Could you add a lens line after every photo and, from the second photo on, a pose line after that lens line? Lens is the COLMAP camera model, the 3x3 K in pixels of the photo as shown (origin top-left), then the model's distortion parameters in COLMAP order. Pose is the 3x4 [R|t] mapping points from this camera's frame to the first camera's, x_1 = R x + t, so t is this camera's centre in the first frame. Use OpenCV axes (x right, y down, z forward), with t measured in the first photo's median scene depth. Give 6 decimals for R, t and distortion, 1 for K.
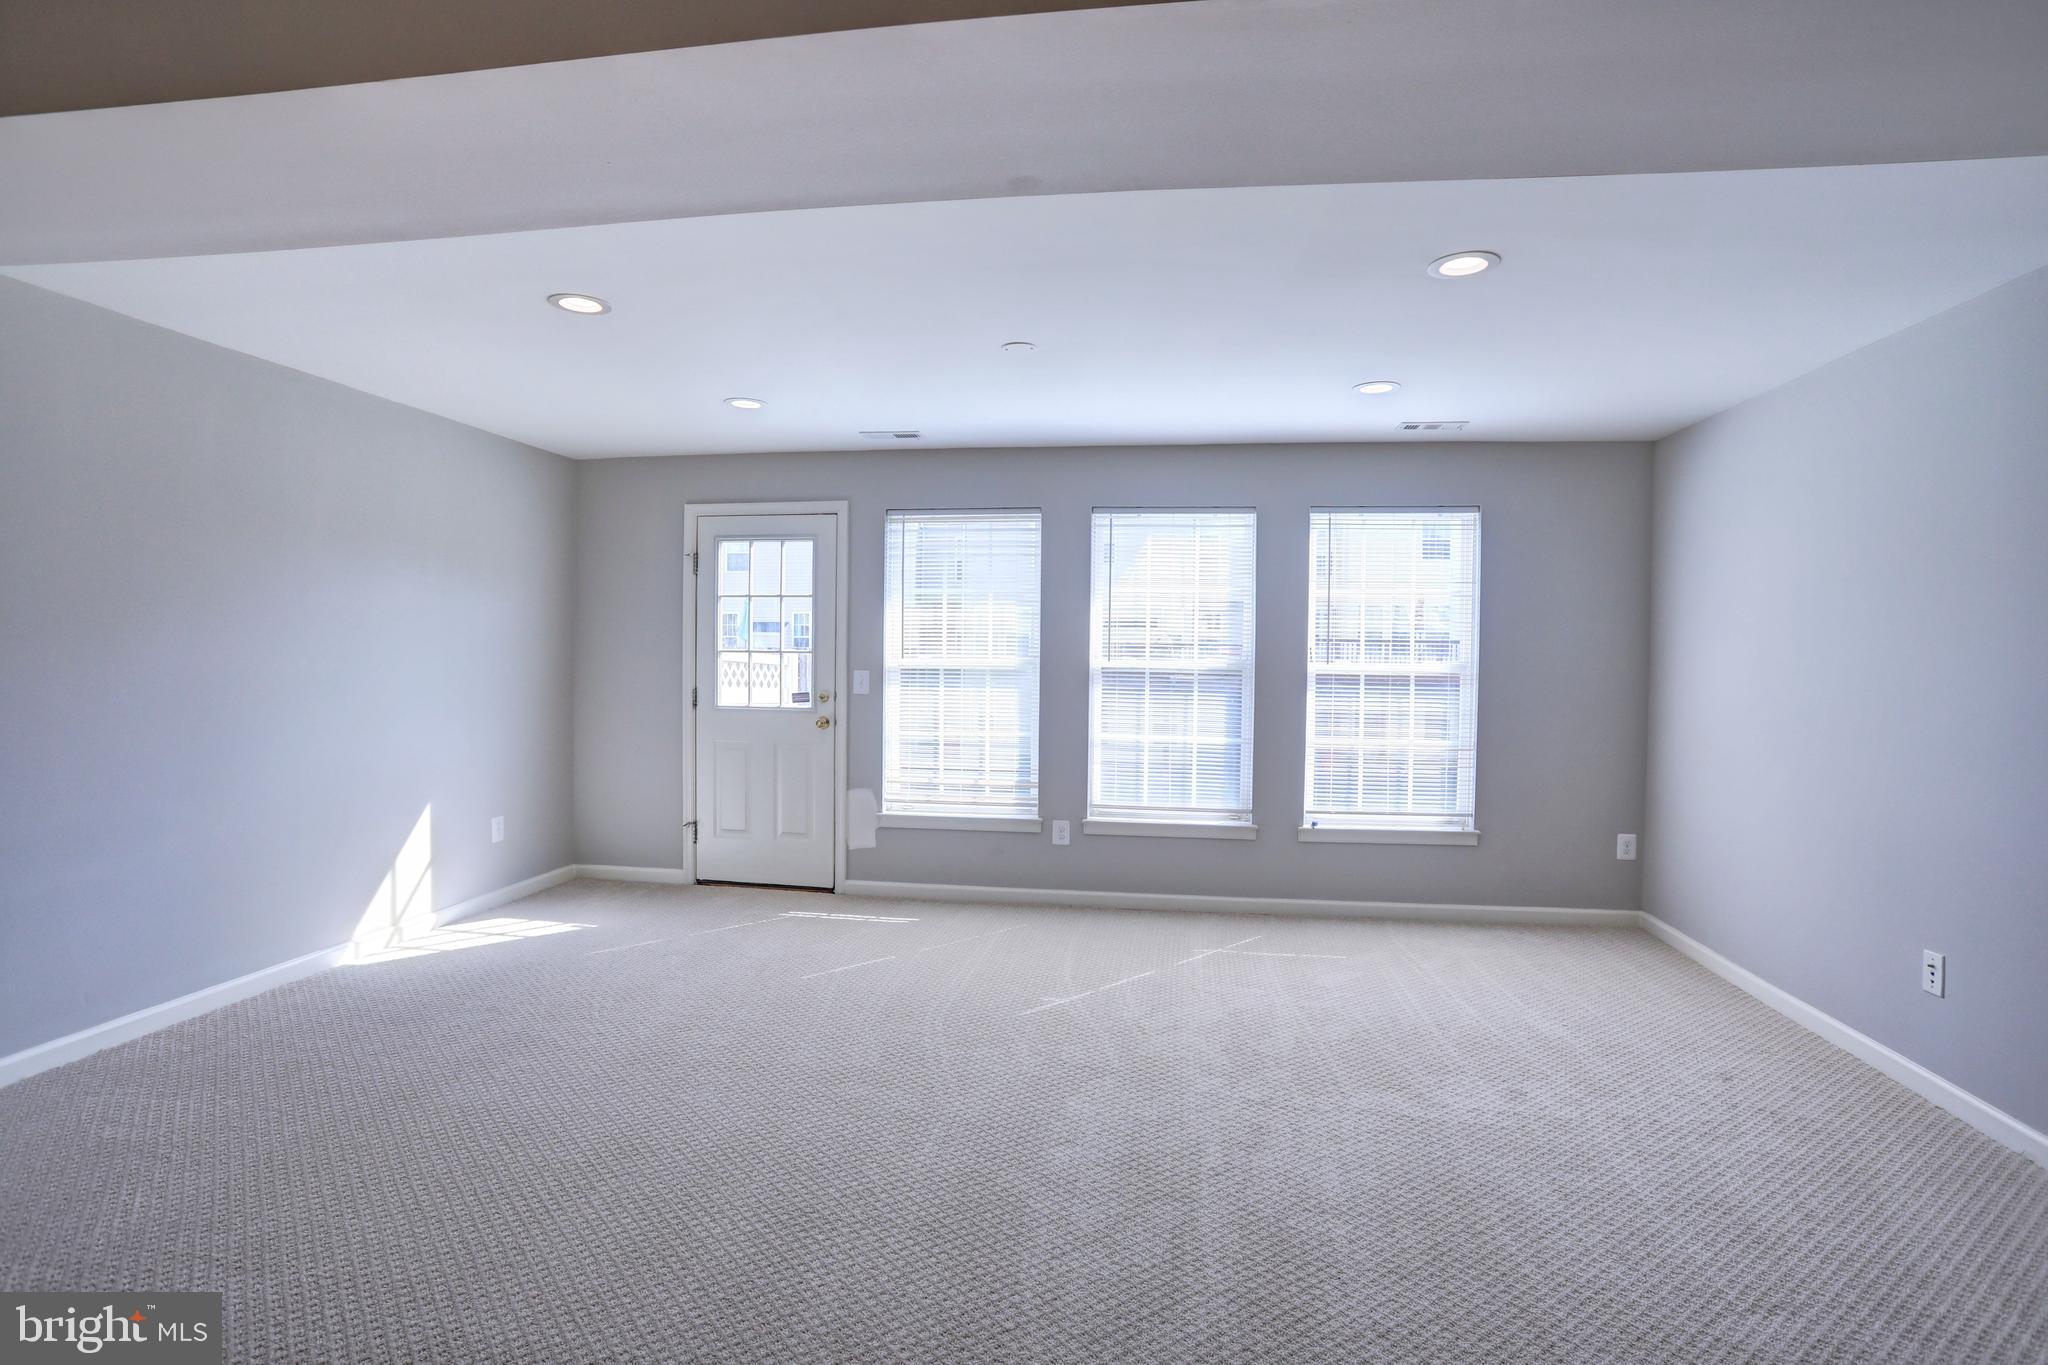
lens RADIAL K [[1016.5, 0, 1036.0], [0, 1016.5, 670.0], [0, 0, 1]] dist [-0.078572, 0.000134]
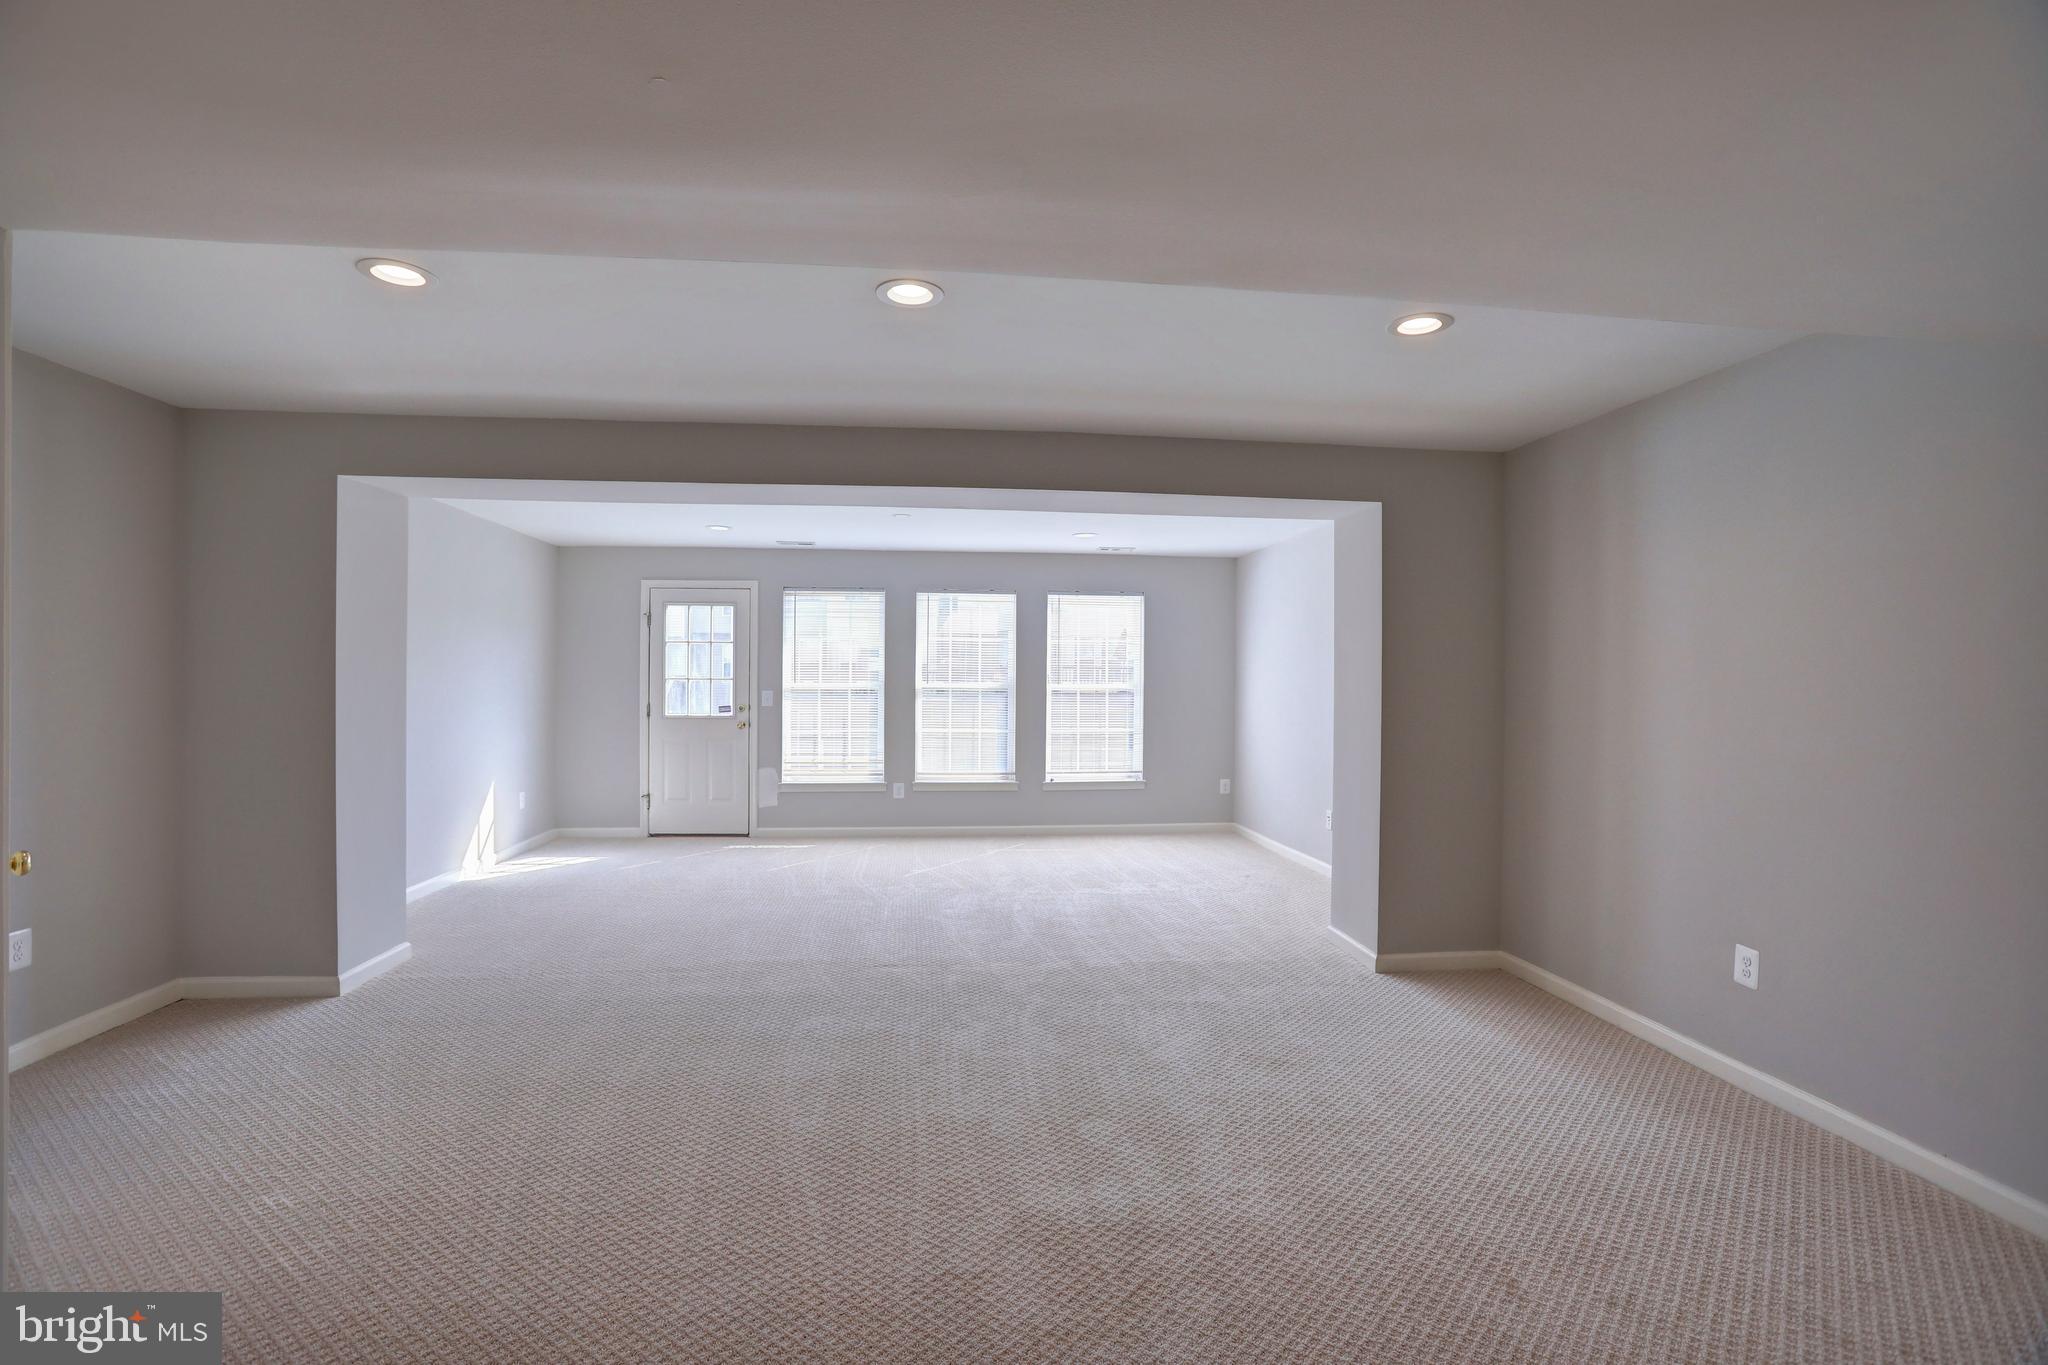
lens RADIAL K [[936.0, 0, 1024.0], [0, 936.0, 682.5], [0, 0, 1]] dist [-0.085557, 0.044096]
pose [[0.967479, -0.006728, 0.252862, -0.152751], [0.009355, 0.999914, -0.009189, 0.004575], [-0.252779, 0.011256, 0.967459, -0.470066]]
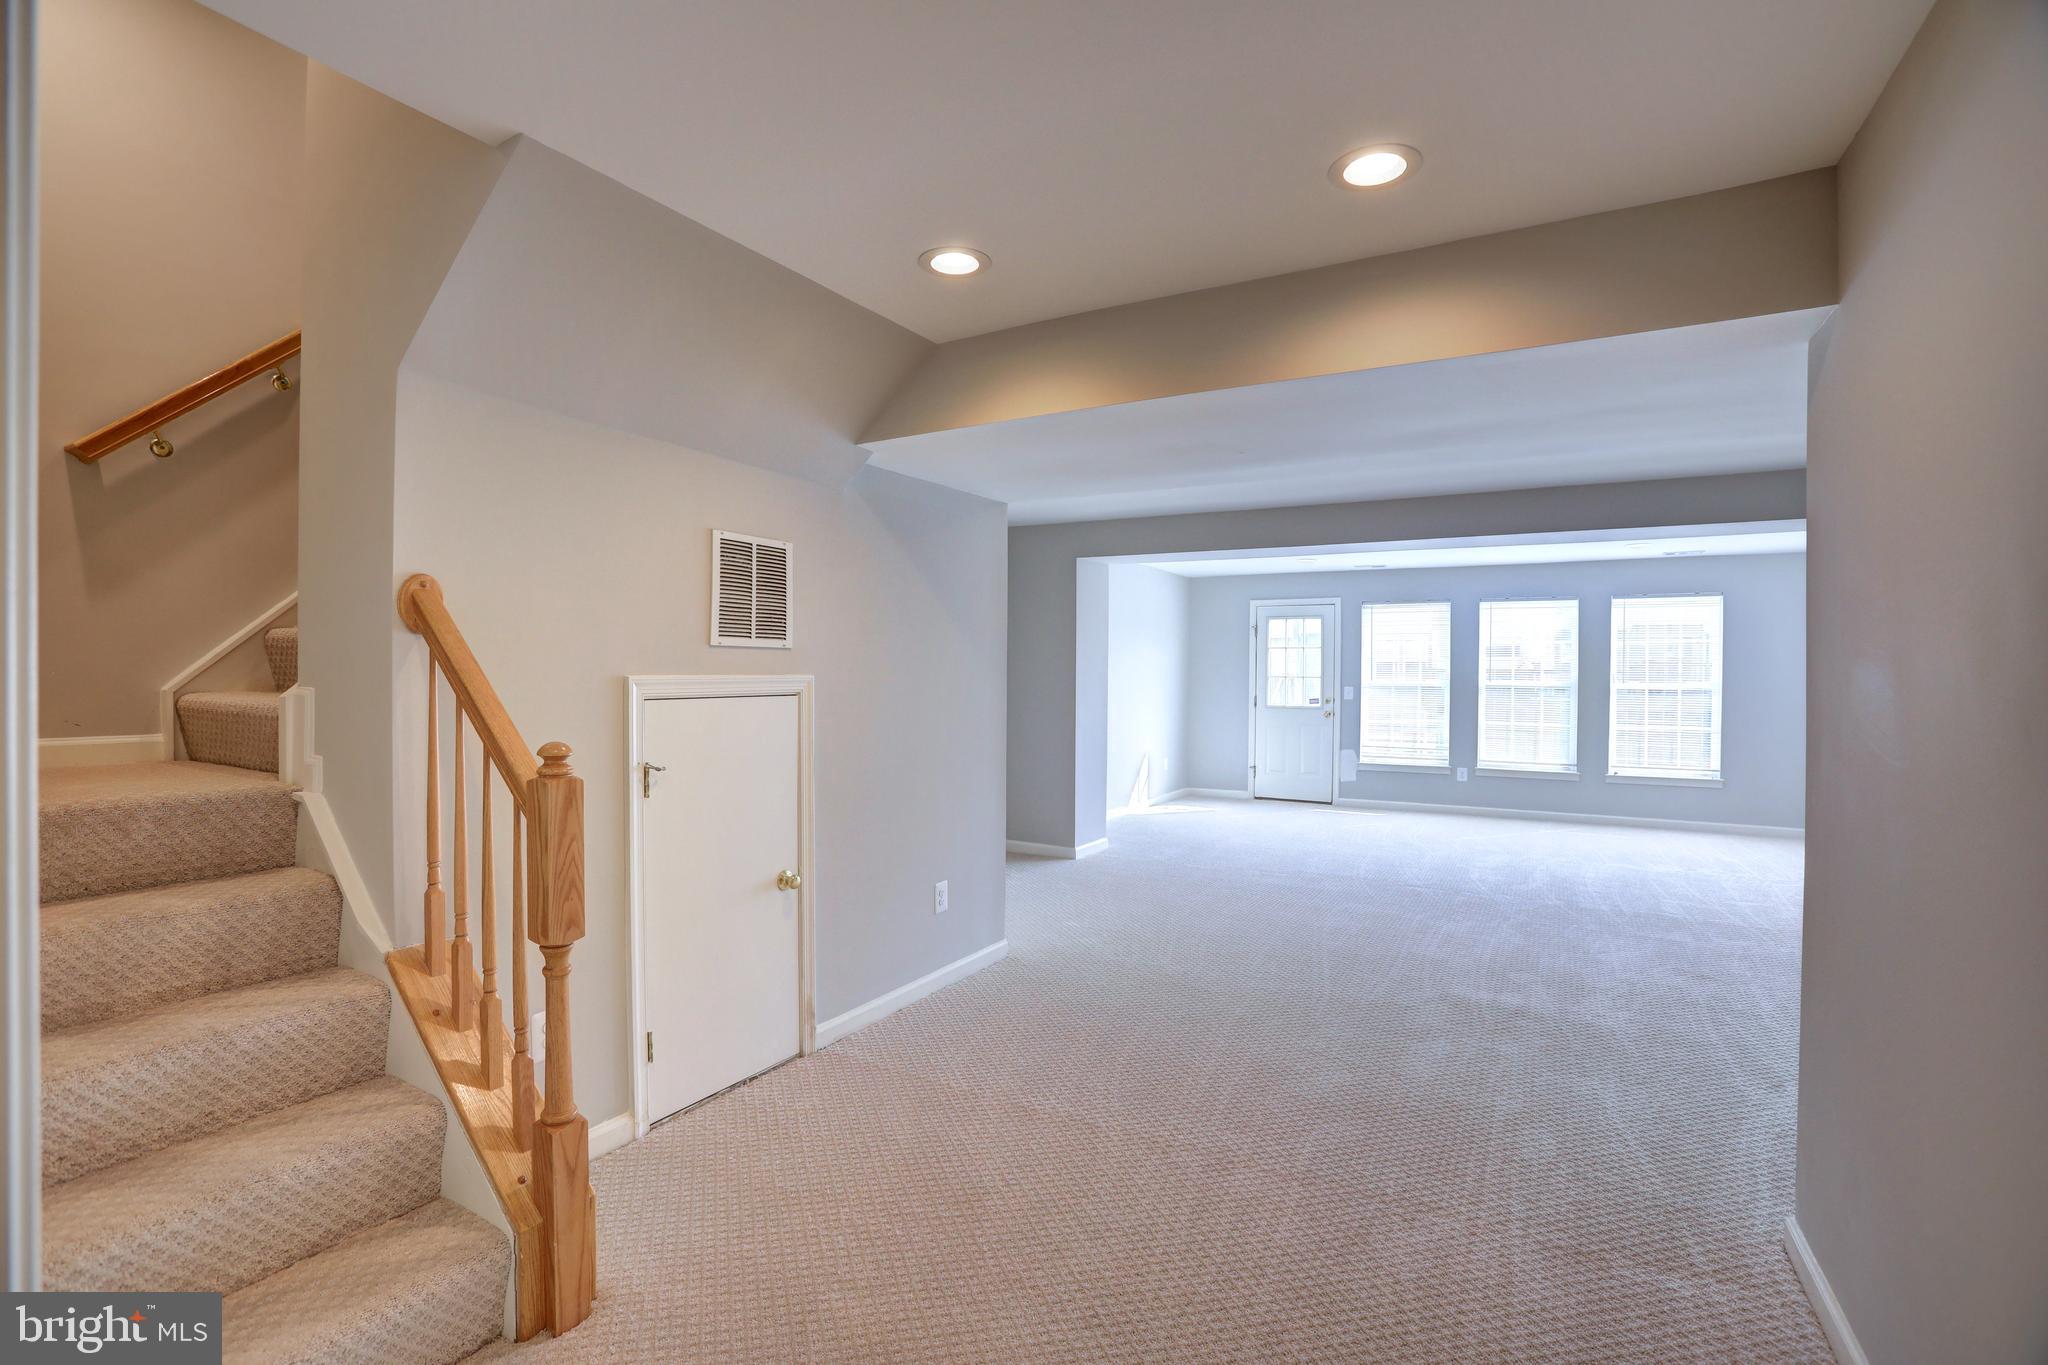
lens RADIAL K [[936.0, 0, 1024.0], [0, 936.0, 682.5], [0, 0, 1]] dist [-0.085557, 0.044096]
pose [[0.928254, -0.001316, -0.371944, -0.091374], [-0.002418, 0.999951, -0.009574, 0.010393], [0.371938, 0.009786, 0.928206, -0.836155]]
